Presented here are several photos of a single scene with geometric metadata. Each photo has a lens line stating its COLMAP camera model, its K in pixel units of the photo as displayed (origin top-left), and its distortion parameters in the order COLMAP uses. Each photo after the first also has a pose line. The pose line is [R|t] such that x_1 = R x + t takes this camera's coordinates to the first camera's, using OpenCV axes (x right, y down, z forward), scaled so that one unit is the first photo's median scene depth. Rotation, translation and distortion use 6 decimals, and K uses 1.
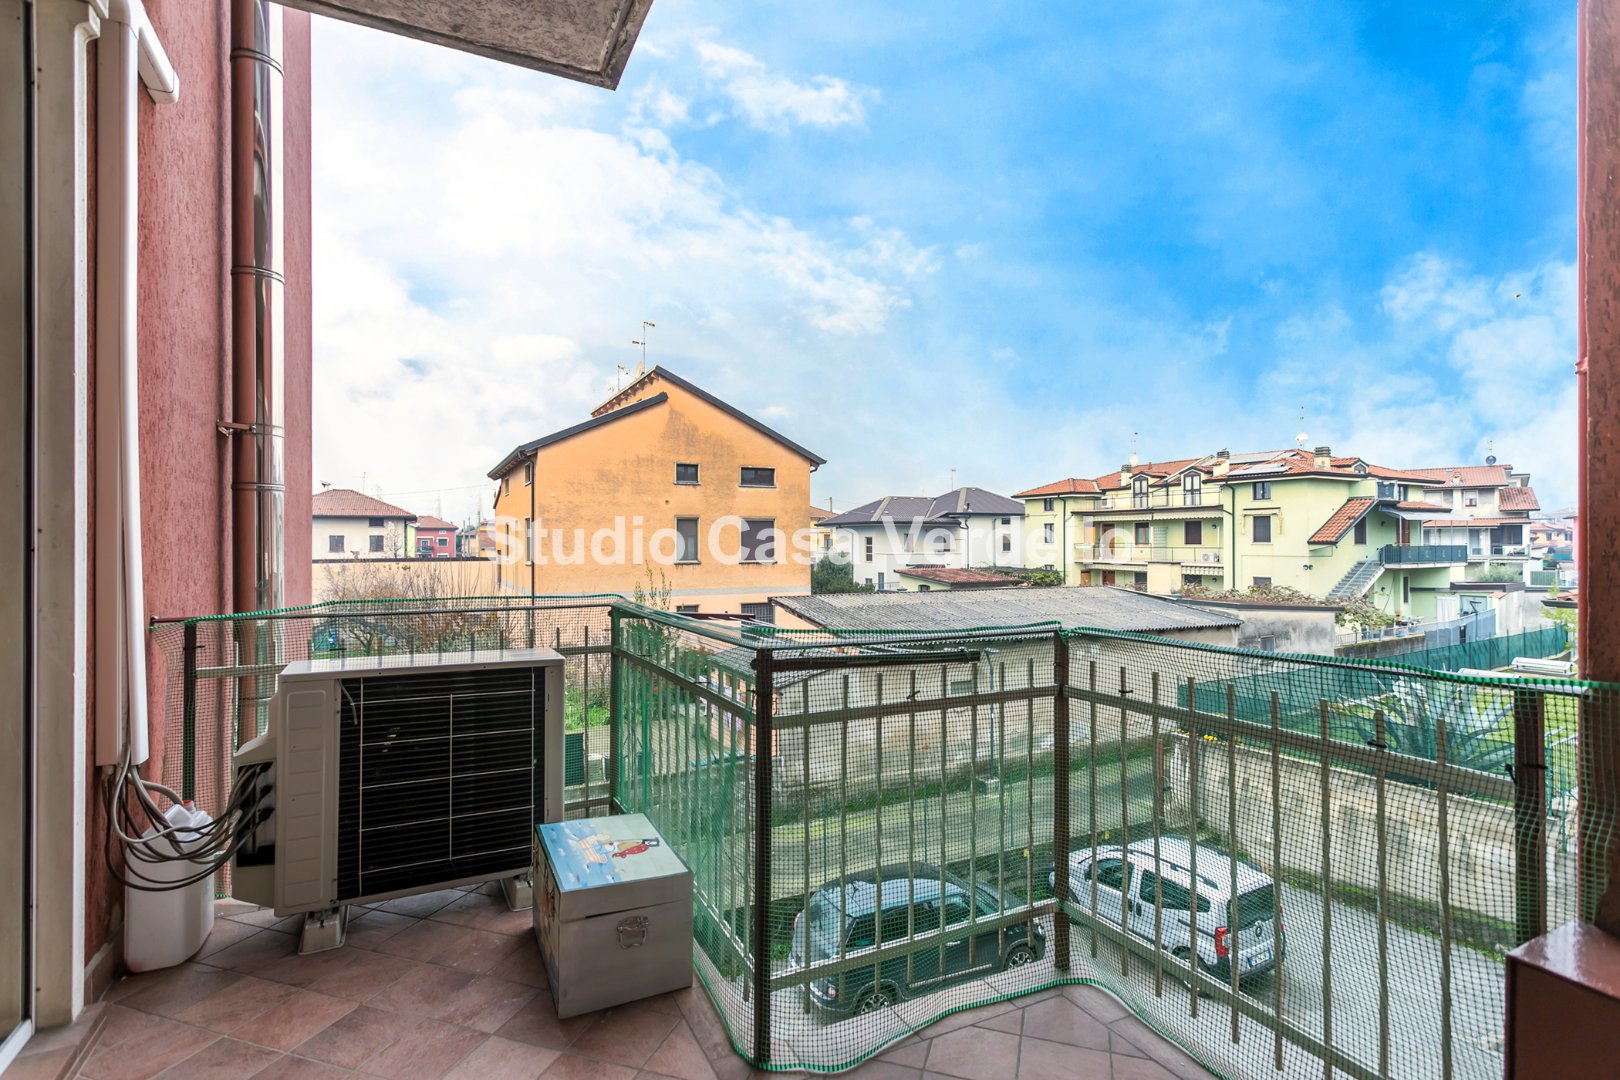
lens RADIAL K [[775.3, 0, 808.8], [0, 775.3, 545.2], [0, 0, 1]] dist [-0.002304, 0.000642]
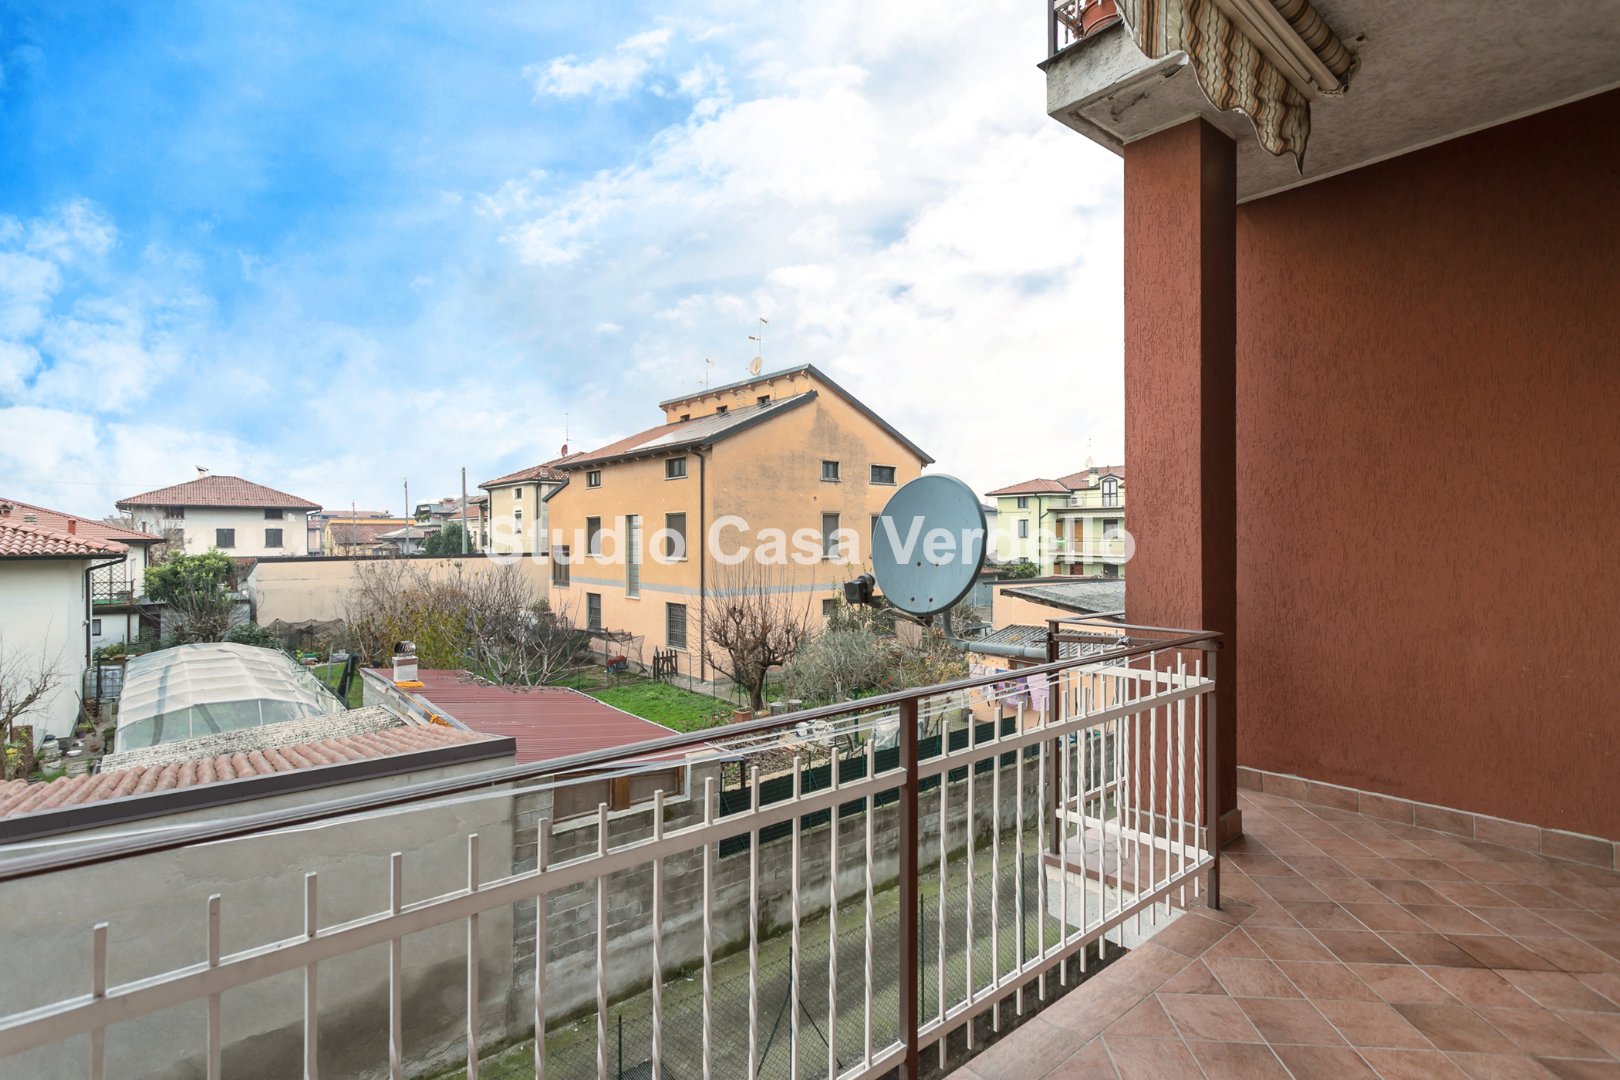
lens RADIAL K [[775.3, 0, 807.3], [0, 775.3, 541.4], [0, 0, 1]] dist [-0.002304, 0.000642]
pose [[0.975516, -0.001283, 0.219924, -0.394238], [0.000620, 0.999995, 0.003084, -0.001712], [-0.219927, -0.002872, 0.975512, 0.004647]]
